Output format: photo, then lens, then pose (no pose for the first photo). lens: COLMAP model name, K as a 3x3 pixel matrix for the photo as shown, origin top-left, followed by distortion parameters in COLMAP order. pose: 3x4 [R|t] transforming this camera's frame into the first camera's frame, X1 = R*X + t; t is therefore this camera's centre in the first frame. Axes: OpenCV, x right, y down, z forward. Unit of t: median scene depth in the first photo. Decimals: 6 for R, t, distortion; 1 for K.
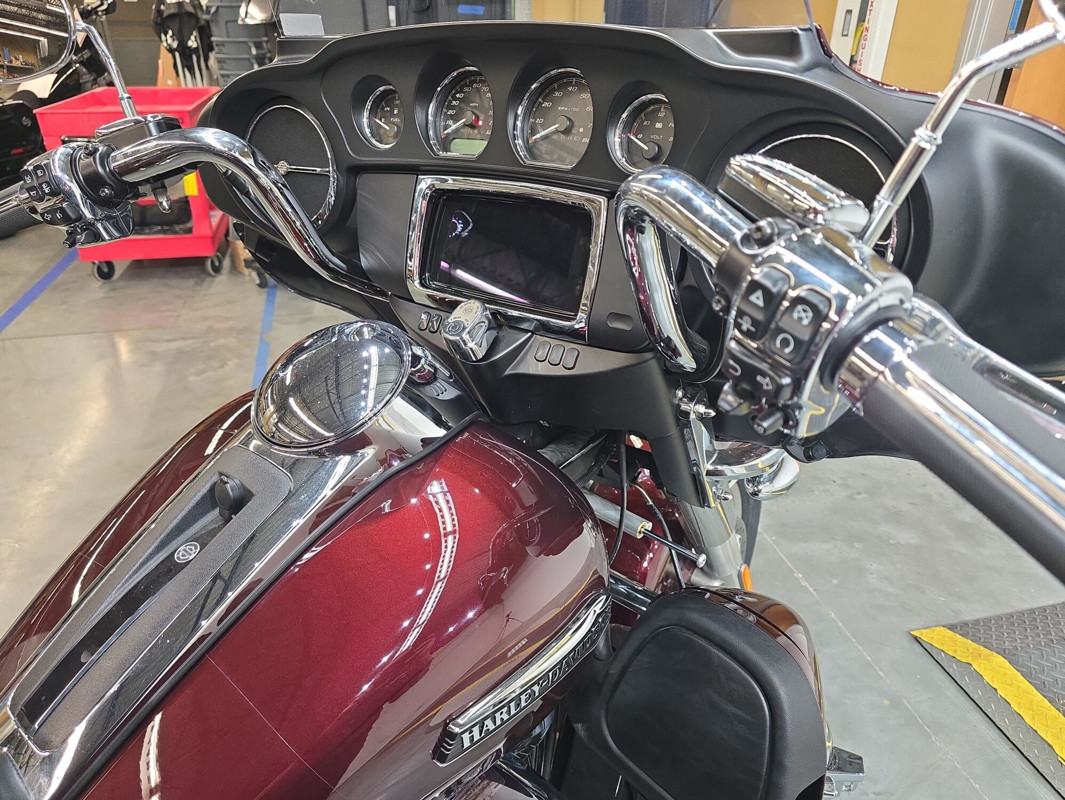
lens RADIAL K [[715.7, 0, 533.2], [0, 715.7, 399.1], [0, 0, 1]] dist [0.001043, -0.006169]
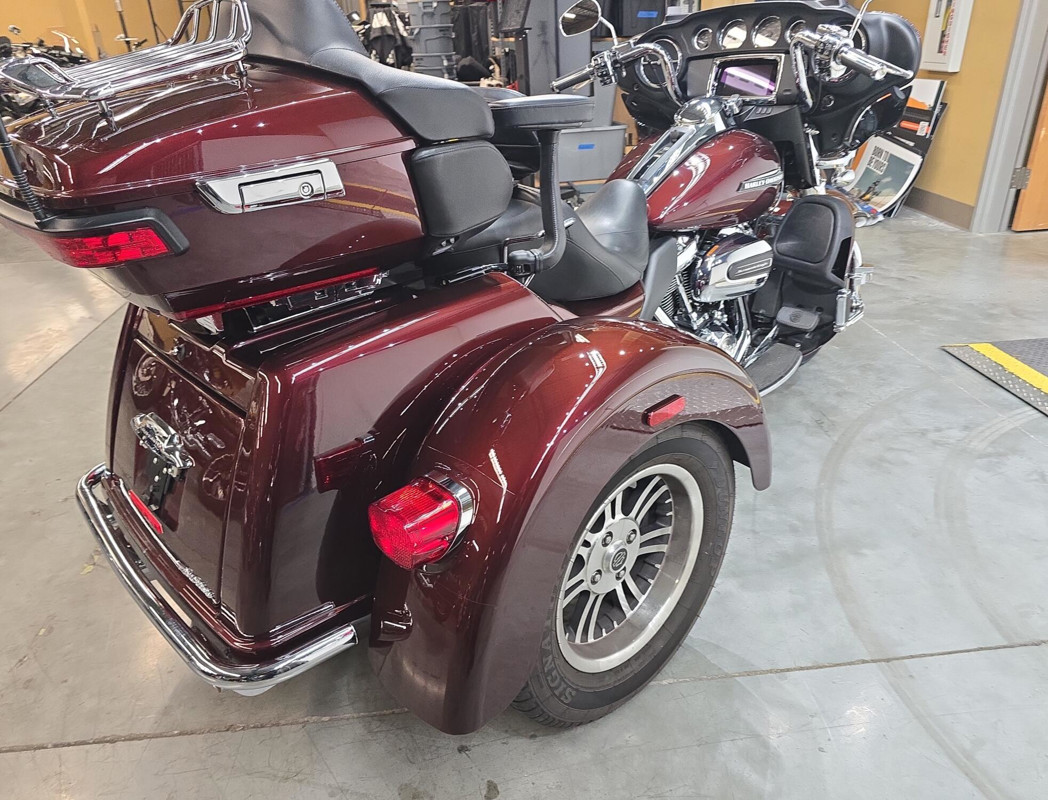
lens RADIAL K [[728.1, 0, 523.7], [0, 728.1, 401.2], [0, 0, 1]] dist [-0.005705, 0.001201]
pose [[0.986025, 0.029011, -0.164054, -0.375085], [-0.032478, 0.999301, -0.018488, 1.099965], [0.163403, 0.023558, 0.986278, -1.905730]]
